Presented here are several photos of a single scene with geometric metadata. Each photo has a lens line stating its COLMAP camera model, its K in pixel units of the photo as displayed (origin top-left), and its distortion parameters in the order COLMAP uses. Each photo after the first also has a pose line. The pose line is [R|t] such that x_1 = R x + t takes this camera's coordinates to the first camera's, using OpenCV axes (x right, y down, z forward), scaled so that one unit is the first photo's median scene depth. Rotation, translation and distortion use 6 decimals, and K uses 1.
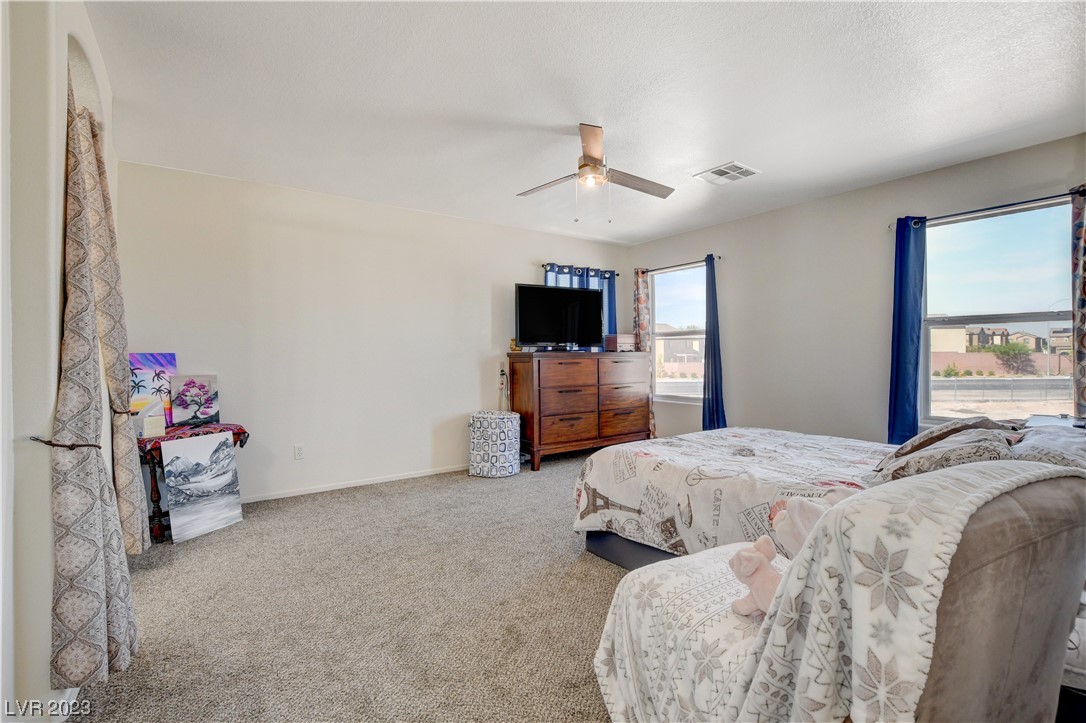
lens RADIAL K [[476.4, 0, 545.2], [0, 476.4, 360.9], [0, 0, 1]] dist [-0.023765, 0.004316]
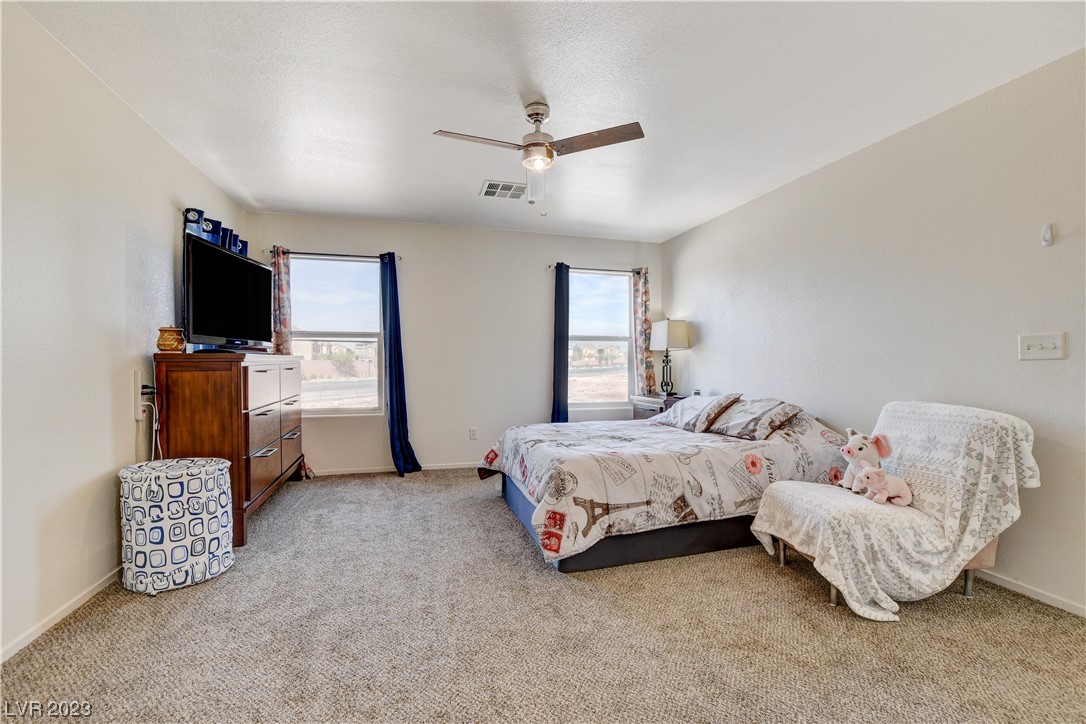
lens RADIAL K [[476.4, 0, 541.6], [0, 476.4, 365.8], [0, 0, 1]] dist [-0.023765, 0.004316]
pose [[0.357661, -0.004715, 0.933840, -0.674849], [0.008132, 0.999965, 0.001935, 0.000050], [-0.933816, 0.006902, 0.357687, 0.623310]]
